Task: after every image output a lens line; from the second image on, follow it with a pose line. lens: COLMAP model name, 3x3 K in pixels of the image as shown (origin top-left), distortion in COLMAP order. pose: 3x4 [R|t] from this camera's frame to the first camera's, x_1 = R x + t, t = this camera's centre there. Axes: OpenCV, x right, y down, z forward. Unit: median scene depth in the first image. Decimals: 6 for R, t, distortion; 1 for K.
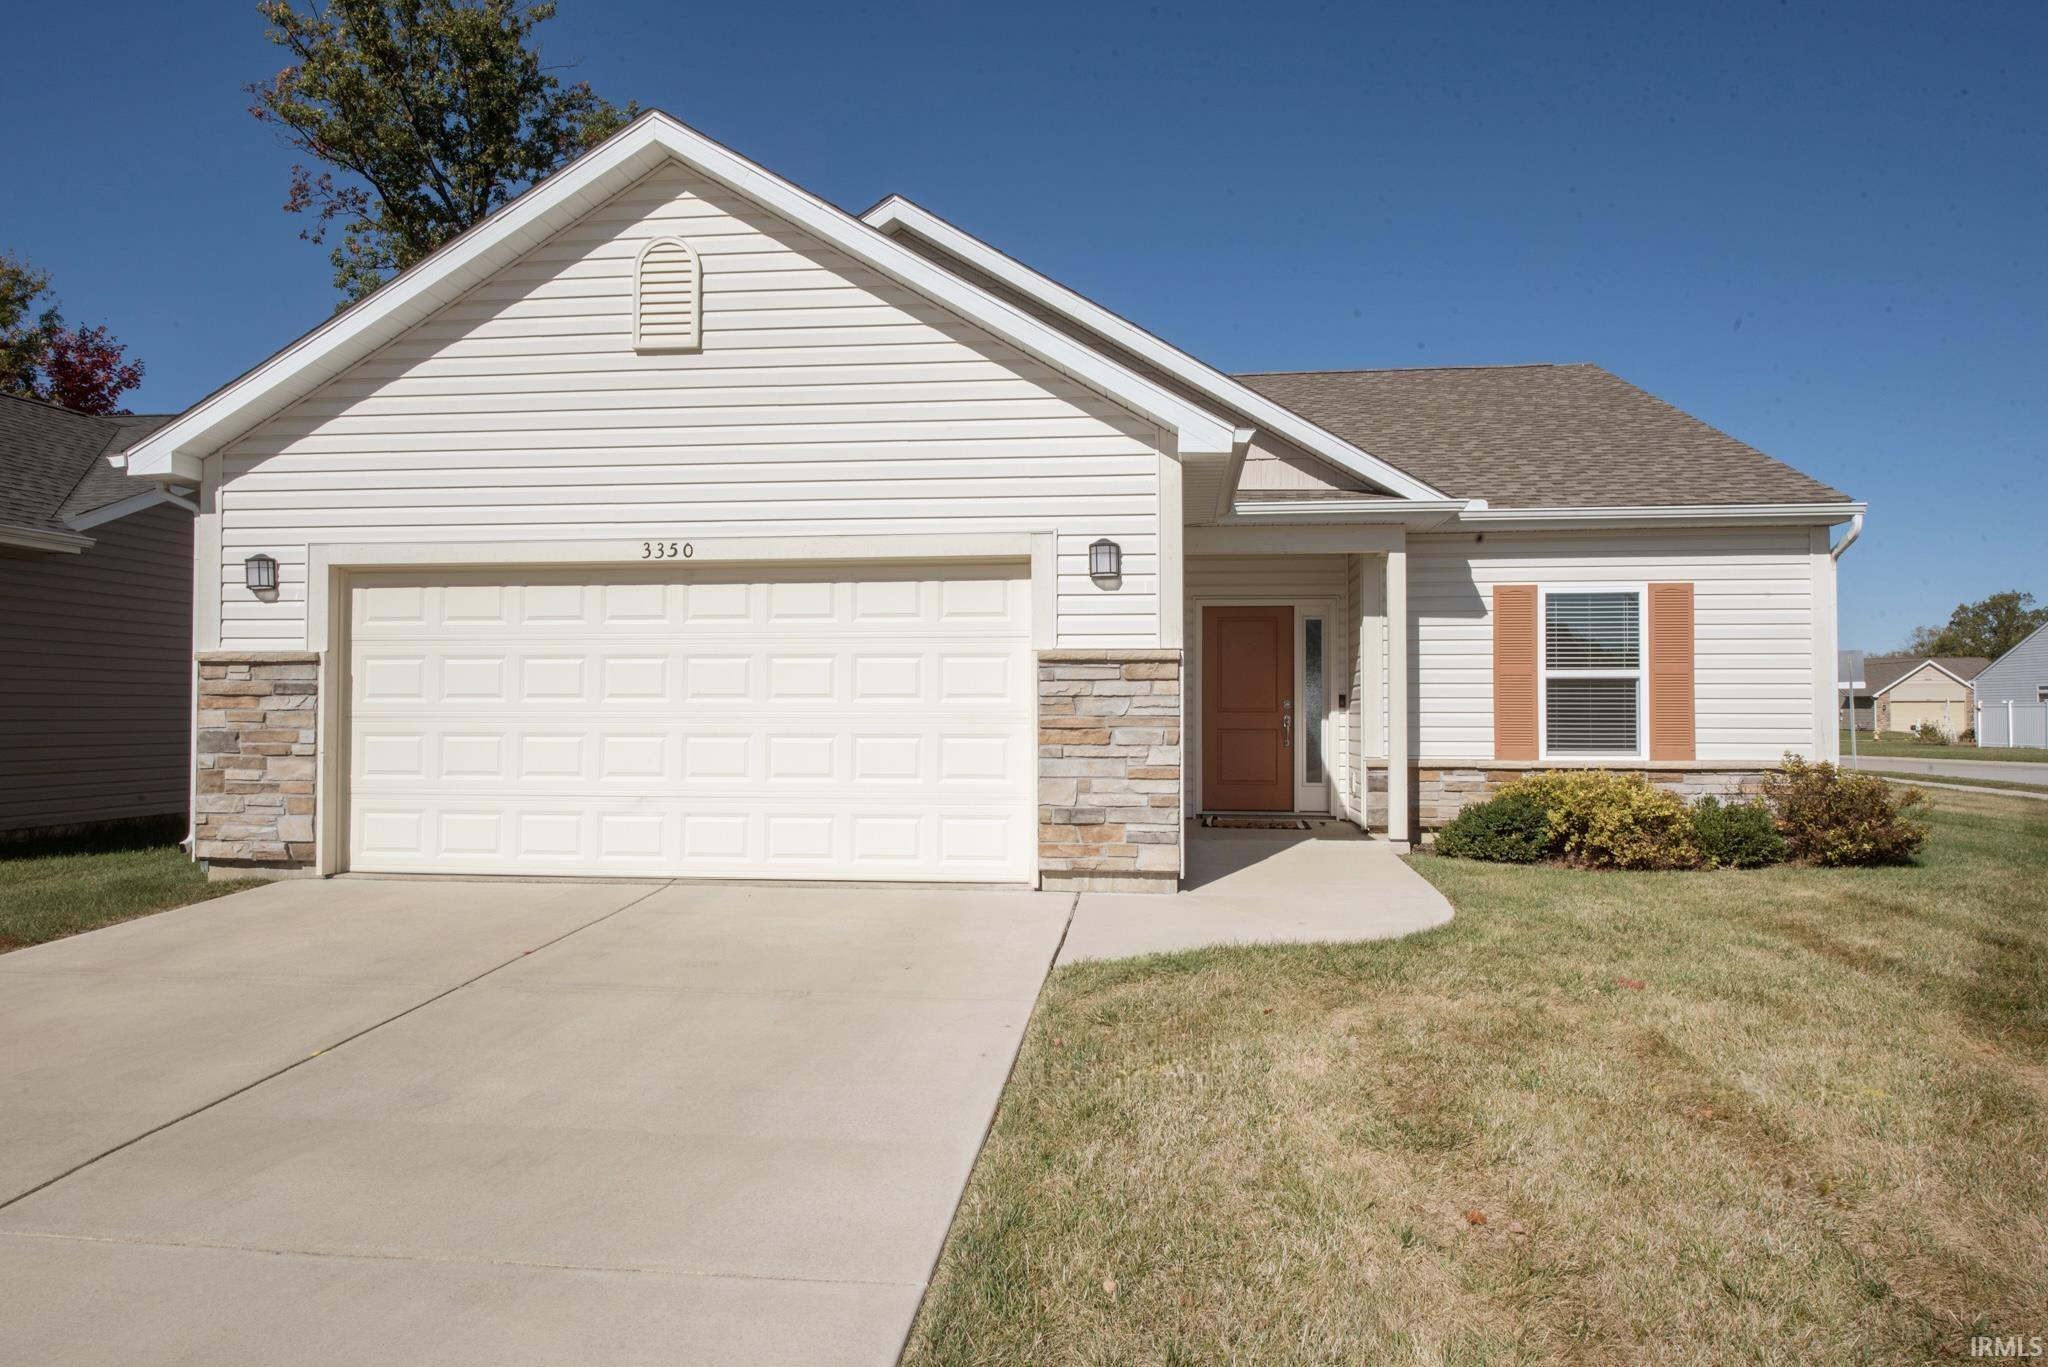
lens RADIAL K [[1345.8, 0, 1019.5], [0, 1345.8, 686.0], [0, 0, 1]] dist [-0.003468, 0.003988]
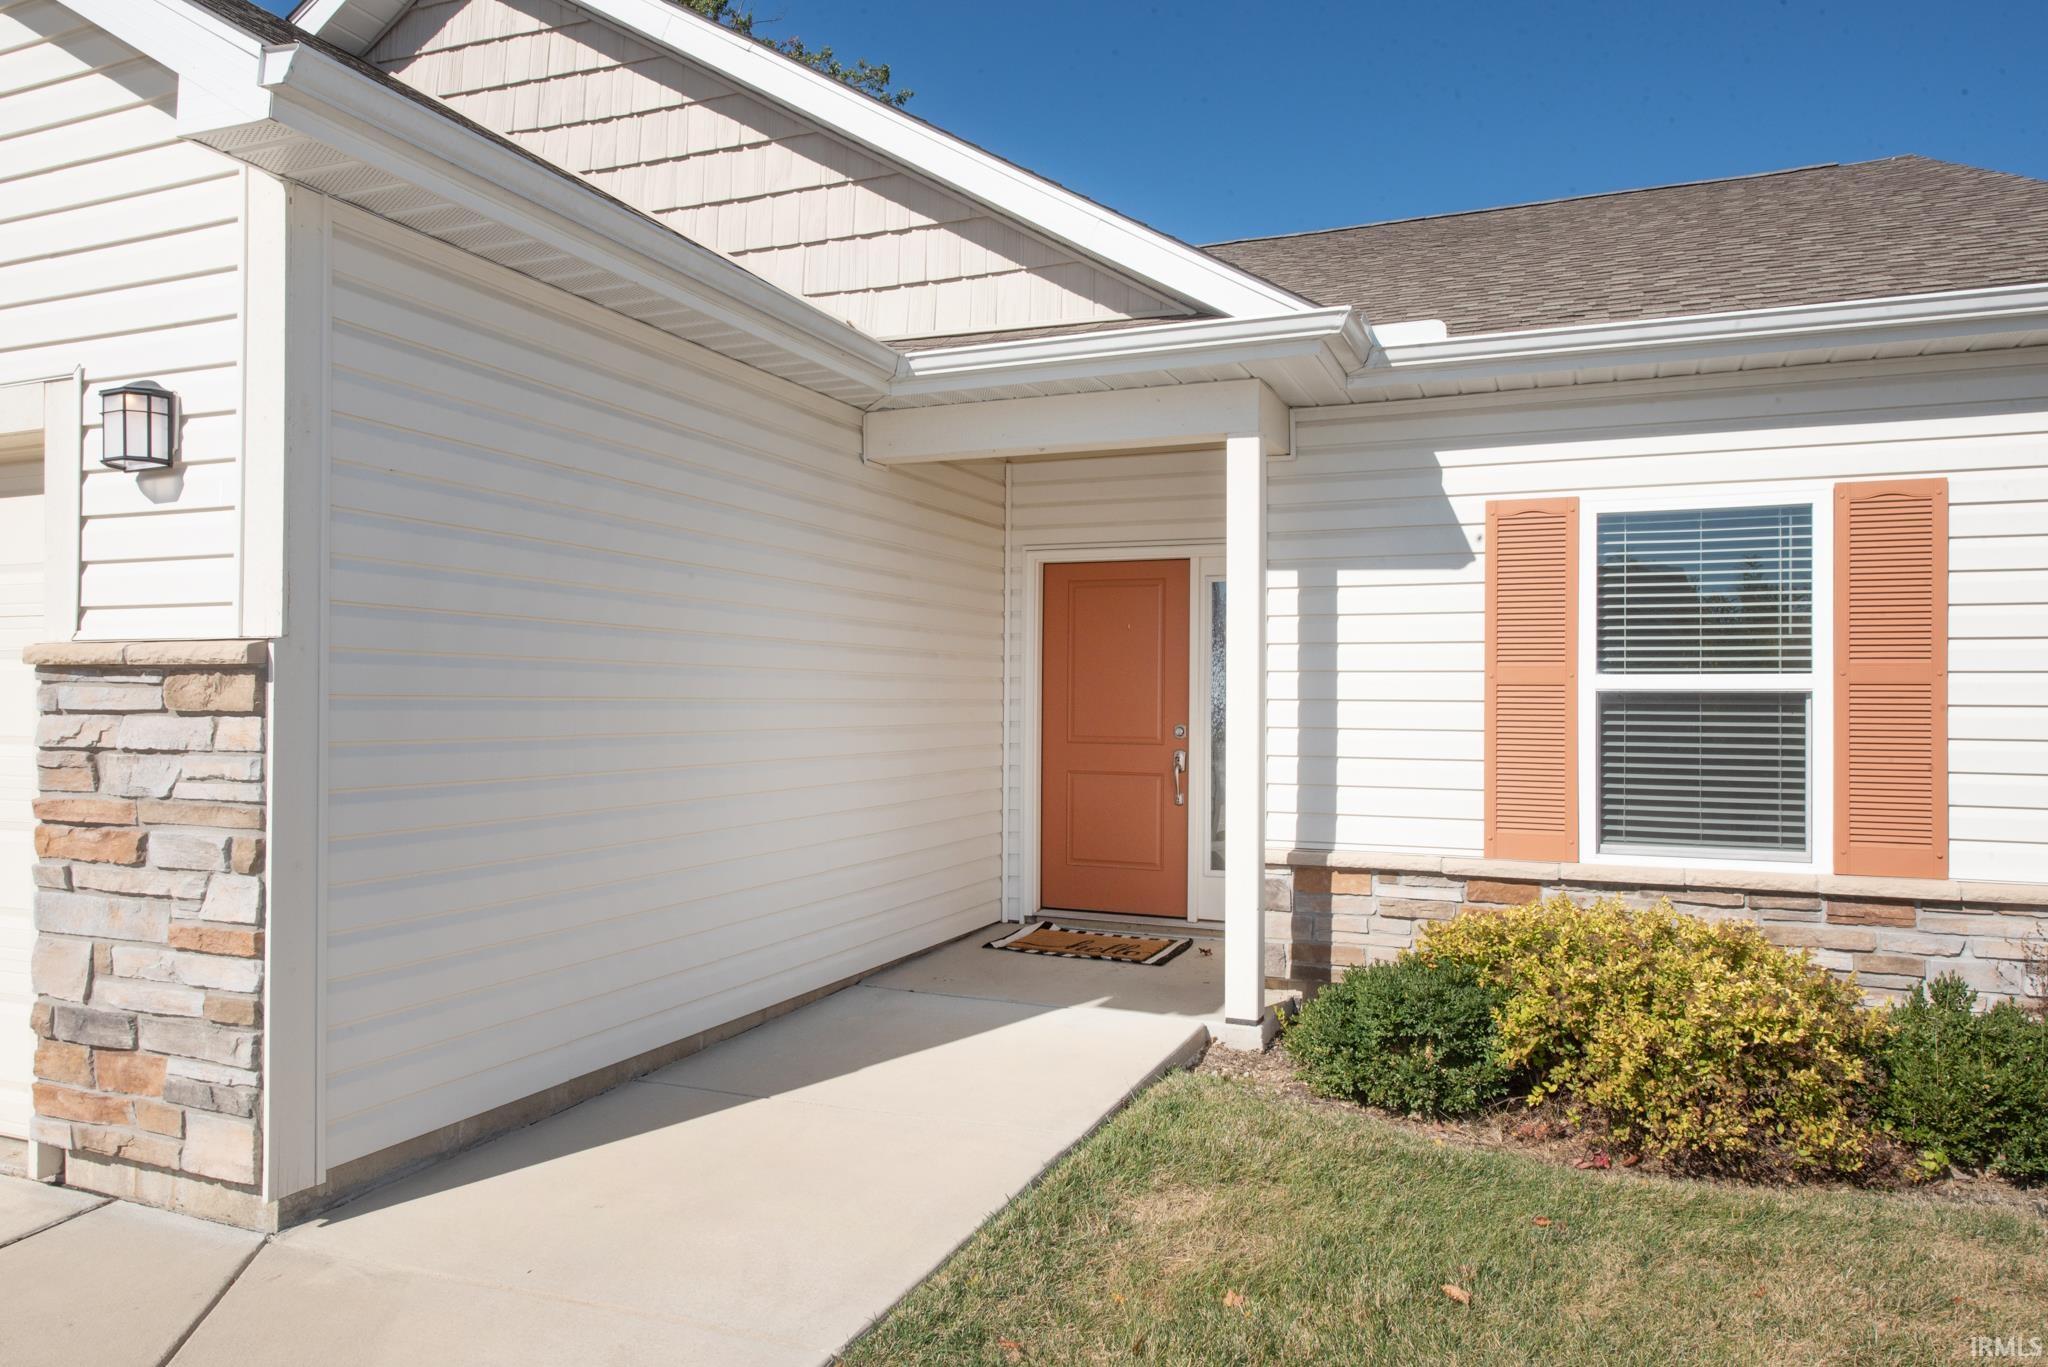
lens RADIAL K [[1345.8, 0, 1020.0], [0, 1345.8, 691.1], [0, 0, 1]] dist [-0.003468, 0.003988]
pose [[0.961906, 0.003383, -0.273359, 0.413519], [0.000105, 0.999919, 0.012745, -0.015416], [0.273380, -0.012288, 0.961828, 0.617262]]
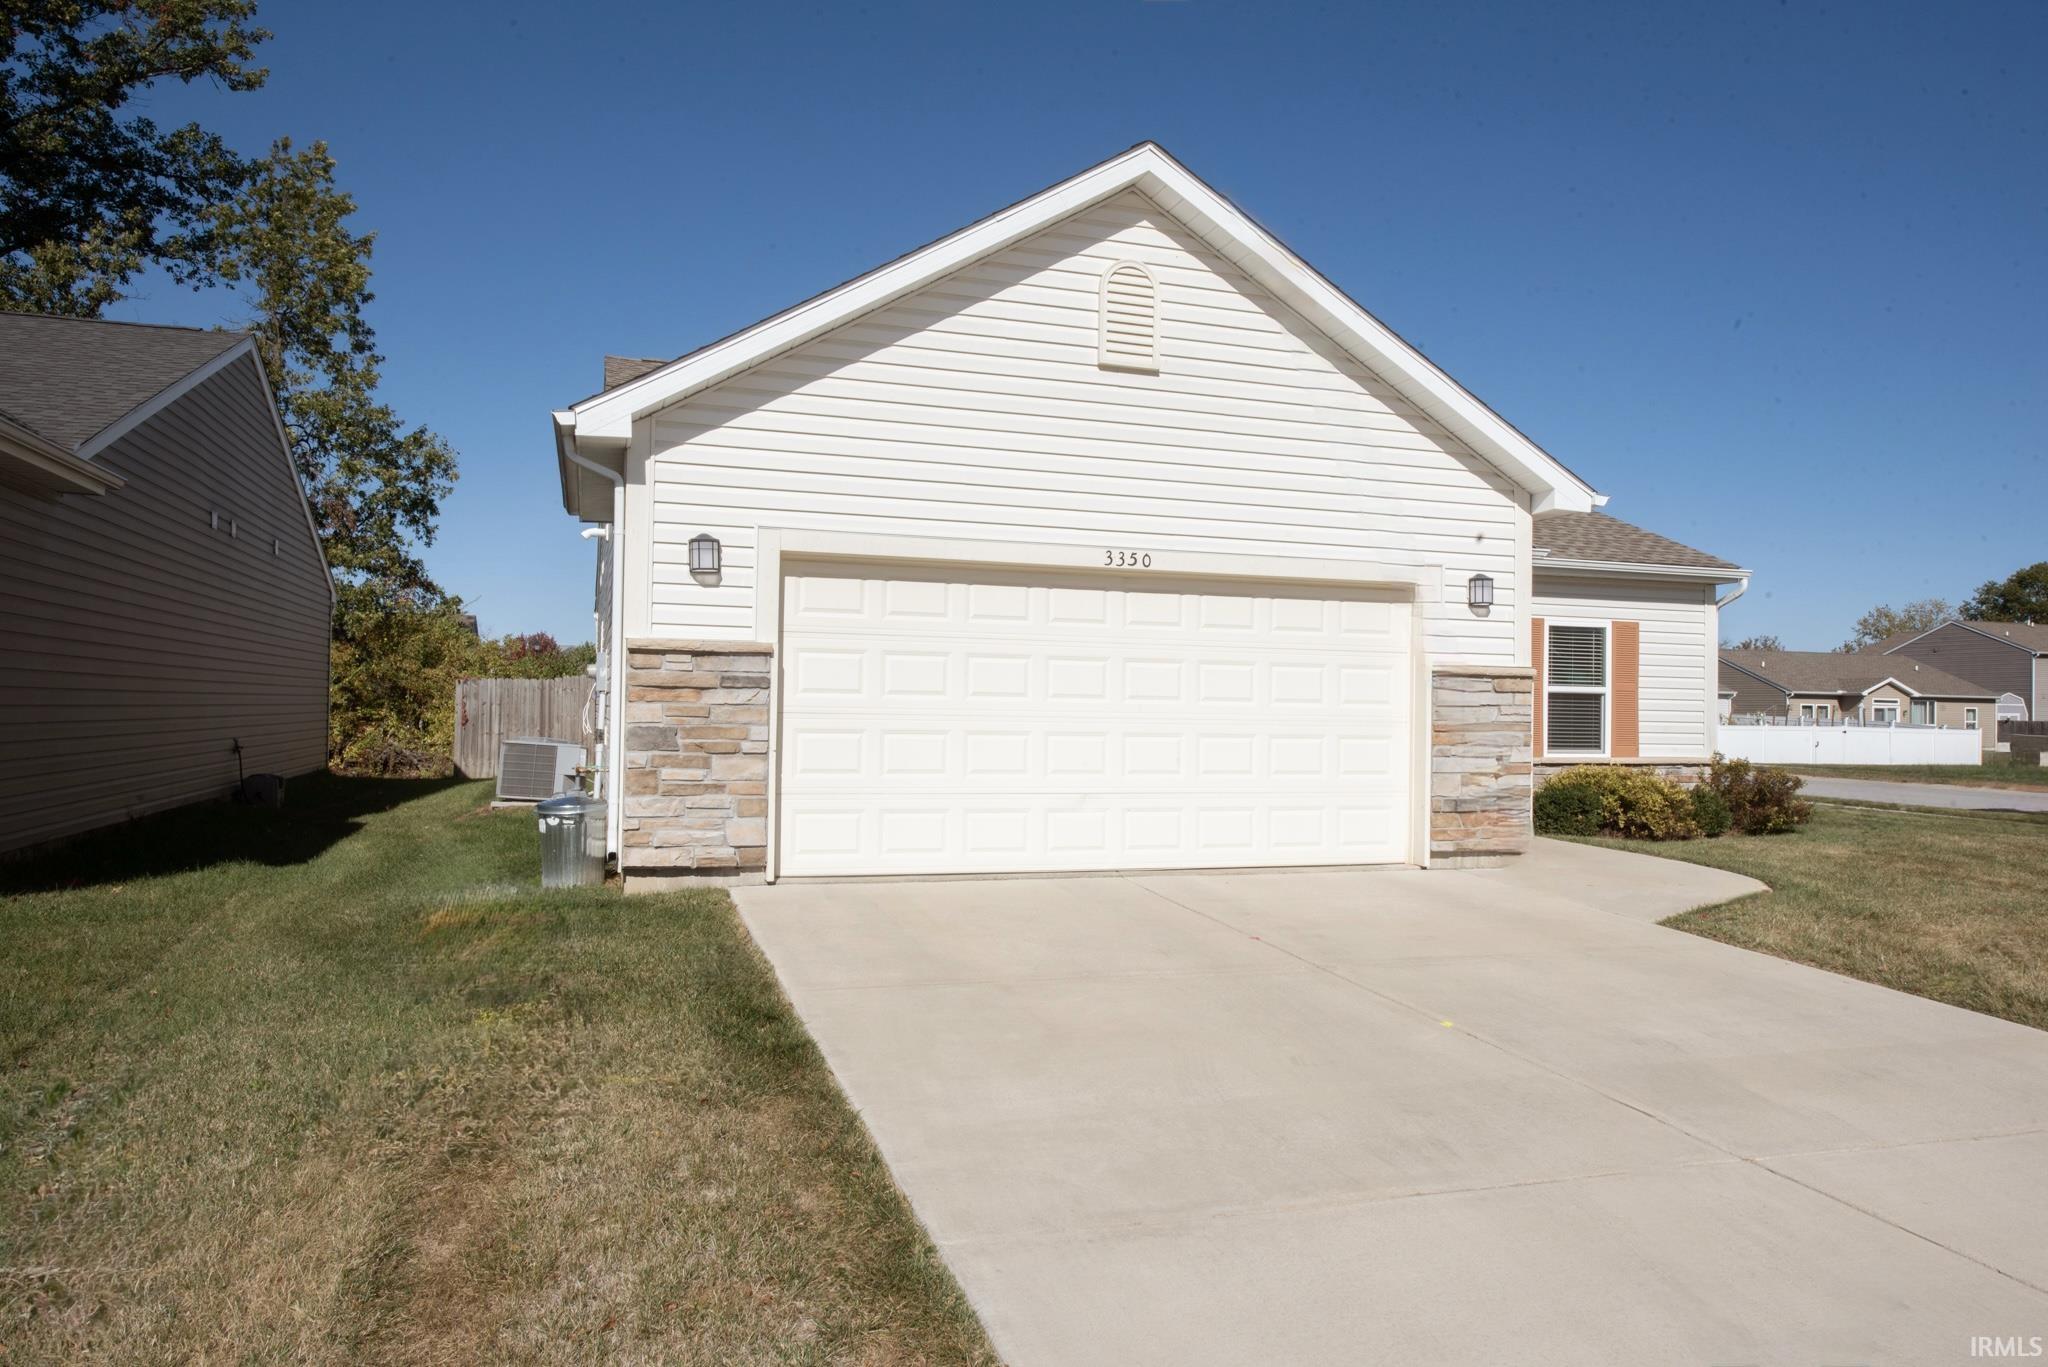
lens RADIAL K [[1345.8, 0, 1015.7], [0, 1345.8, 684.8], [0, 0, 1]] dist [-0.003468, 0.003988]
pose [[0.907760, 0.022179, 0.418903, -0.755004], [-0.023871, 0.999714, -0.001202, 0.000855], [-0.418810, -0.008909, 0.908030, 0.077043]]
